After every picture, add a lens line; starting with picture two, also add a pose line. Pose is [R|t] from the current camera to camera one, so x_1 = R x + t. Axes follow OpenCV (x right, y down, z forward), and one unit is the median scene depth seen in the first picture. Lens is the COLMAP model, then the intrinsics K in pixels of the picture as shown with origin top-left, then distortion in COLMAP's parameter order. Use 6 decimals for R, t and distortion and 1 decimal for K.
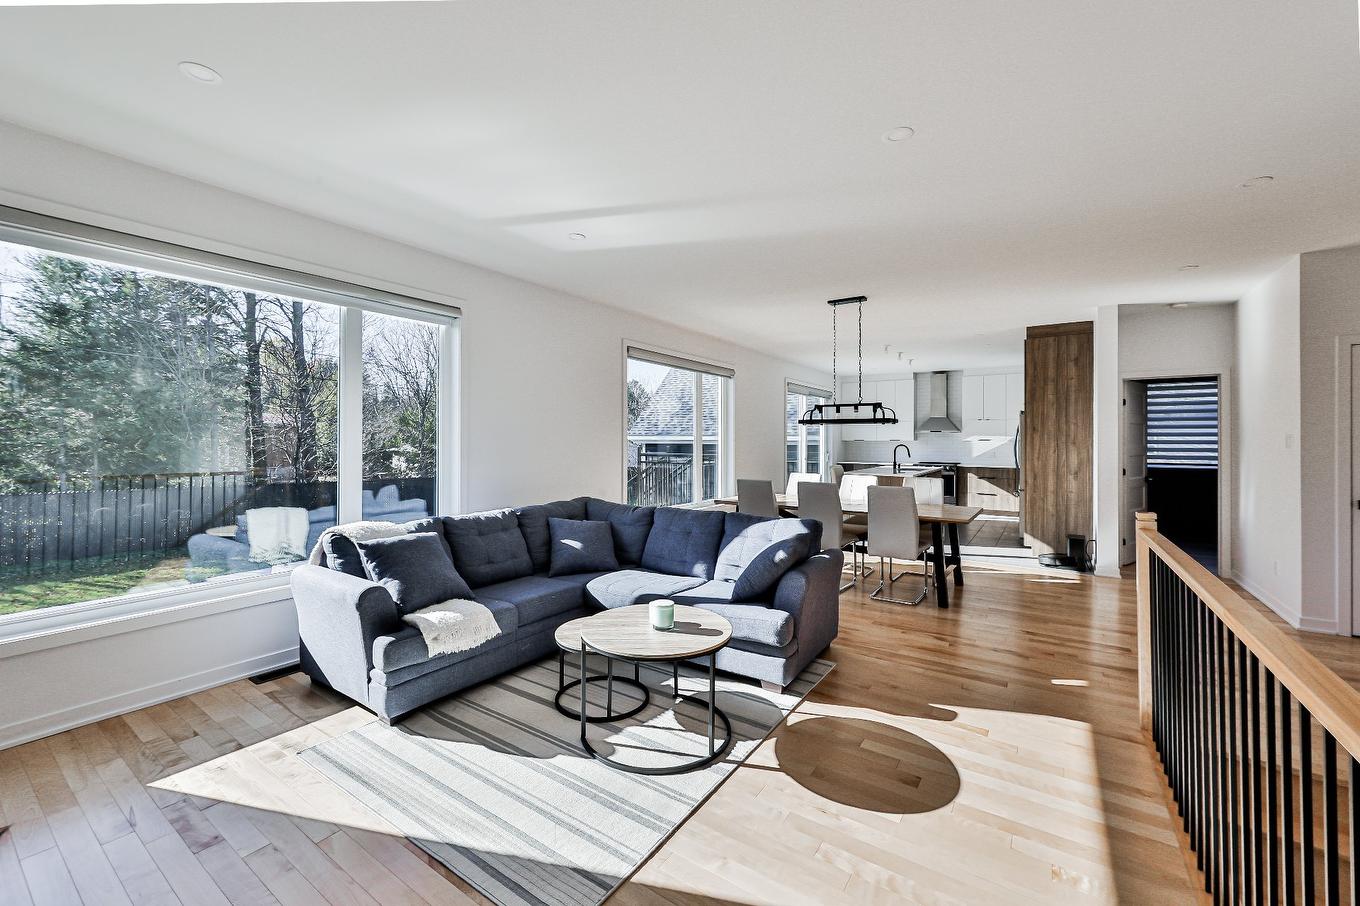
lens RADIAL K [[544.4, 0, 681.4], [0, 544.4, 439.7], [0, 0, 1]] dist [0.000718, -0.000053]
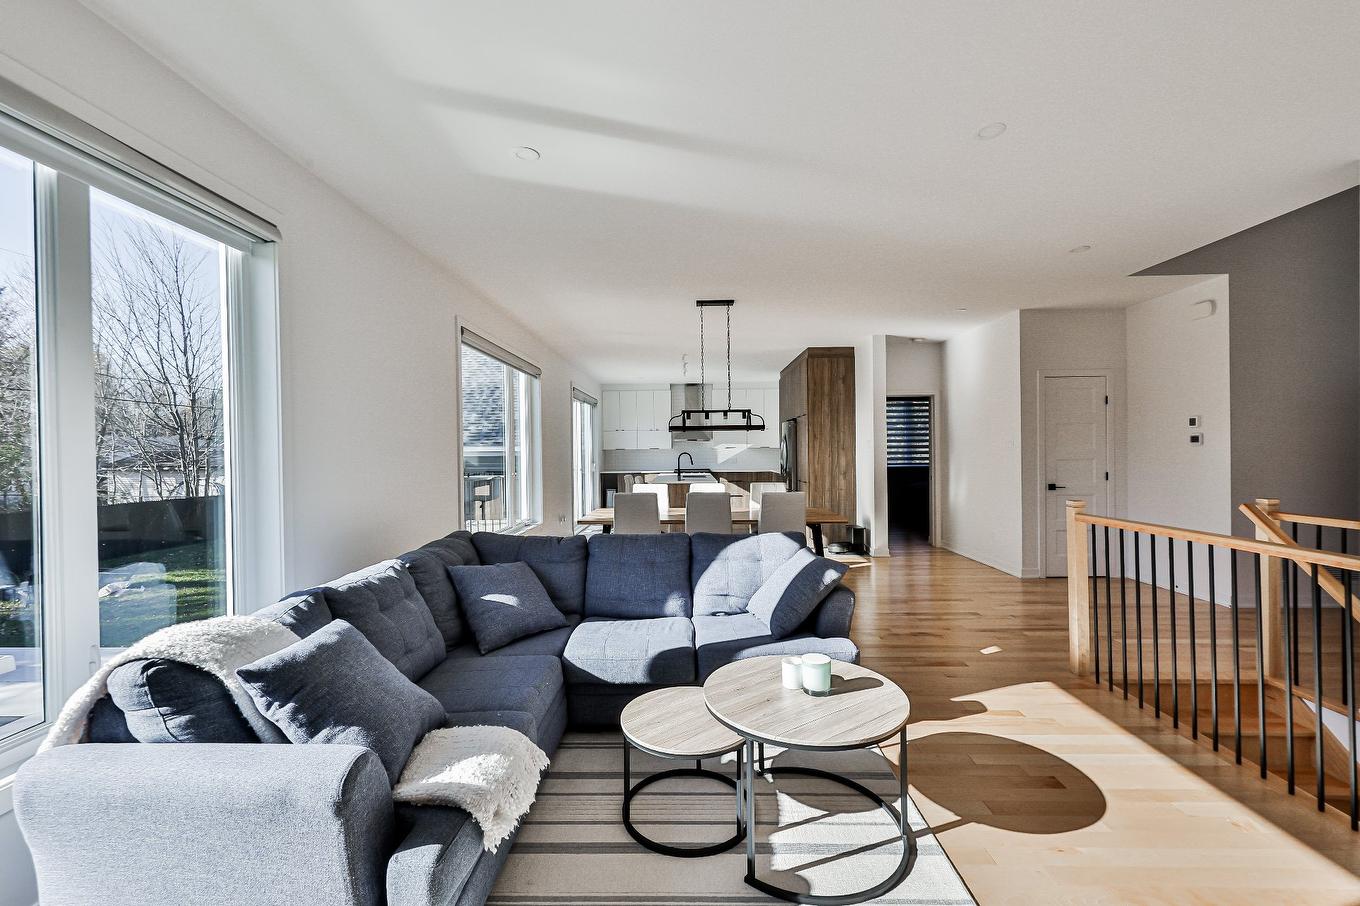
lens RADIAL K [[552.9, 0, 680.0], [0, 552.9, 453.0], [0, 0, 1]] dist [0.001117, 0.000186]
pose [[0.843137, -0.016678, 0.537440, -0.386339], [0.014424, 0.999861, 0.008399, 0.001963], [-0.537505, 0.000670, 0.843260, 0.286524]]
